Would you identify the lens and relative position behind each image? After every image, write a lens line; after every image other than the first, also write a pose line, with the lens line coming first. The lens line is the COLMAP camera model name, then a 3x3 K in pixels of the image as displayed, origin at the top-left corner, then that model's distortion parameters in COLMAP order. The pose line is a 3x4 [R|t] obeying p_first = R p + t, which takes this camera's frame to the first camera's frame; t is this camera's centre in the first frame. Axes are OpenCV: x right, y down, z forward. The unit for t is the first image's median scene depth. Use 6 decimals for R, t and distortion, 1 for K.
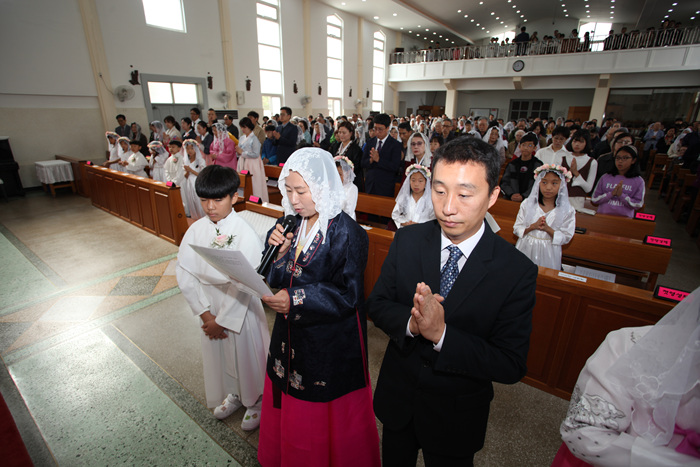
lens RADIAL K [[340.1, 0, 348.3], [0, 340.1, 230.9], [0, 0, 1]] dist [-0.062911, 0.023399]
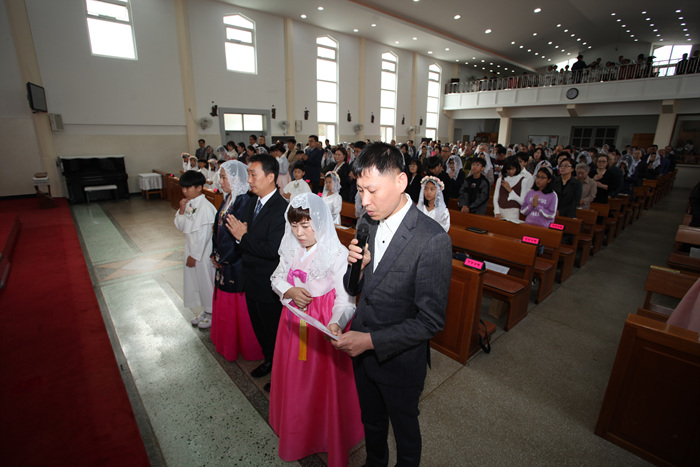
lens RADIAL K [[340.1, 0, 349.1], [0, 340.1, 232.0], [0, 0, 1]] dist [-0.062911, 0.023399]
pose [[0.977210, 0.058488, -0.204057, 0.095619], [-0.071978, 0.995641, -0.059321, 0.024185], [0.199698, 0.072657, 0.977160, -0.076800]]
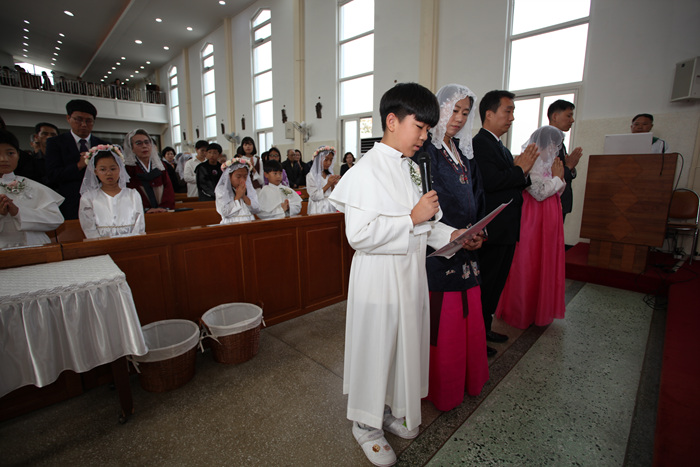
lens RADIAL K [[340.1, 0, 340.8], [0, 340.1, 233.9], [0, 0, 1]] dist [-0.062911, 0.023399]
pose [[0.160303, -0.183239, 0.969911, -0.157036], [0.319680, 0.939295, 0.124619, -0.000050], [-0.933867, 0.290084, 0.209150, 0.130218]]
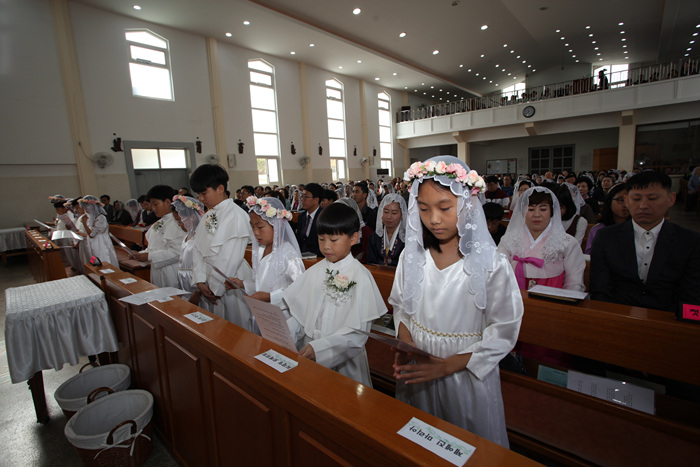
lens RADIAL K [[340.1, 0, 348.1], [0, 340.1, 231.6], [0, 0, 1]] dist [-0.062911, 0.023399]
pose [[0.993964, -0.042968, -0.100941, 0.092769], [0.023955, 0.982911, -0.182517, -0.003313], [0.107058, 0.178997, 0.978007, 0.091107]]
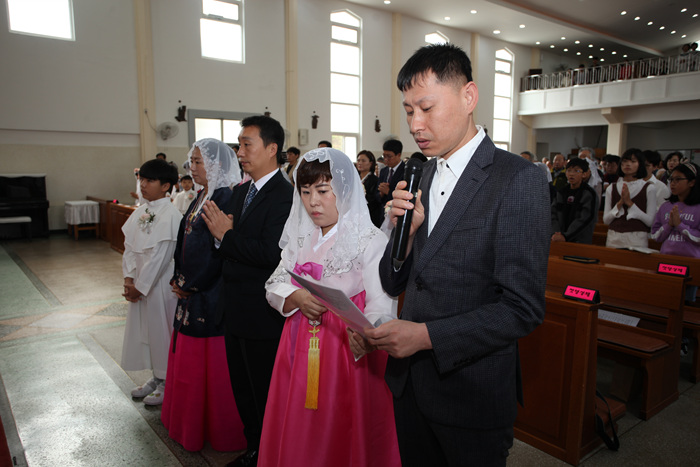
lens RADIAL K [[518.8, 0, 348.6], [0, 518.8, 232.5], [0, 0, 1]] dist [-0.026333, 0.048267]
pose [[0.964703, 0.030031, -0.261623, 0.094324], [-0.083525, 0.977074, -0.195832, 0.047022], [0.249744, 0.210772, 0.945094, -0.074561]]
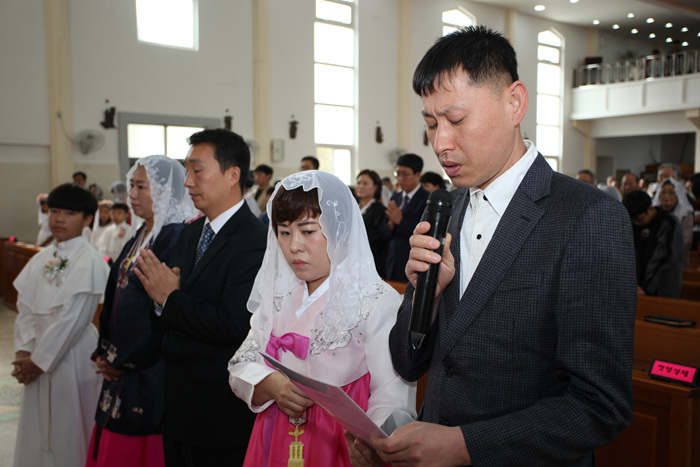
lens RADIAL K [[712.6, 0, 349.3], [0, 712.6, 230.1], [0, 0, 1]] dist [0.052963, 0.000000]
pose [[0.968282, 0.008802, -0.249707, 0.092700], [-0.076884, 0.961387, -0.264243, 0.044977], [0.237739, 0.275060, 0.931570, -0.072711]]
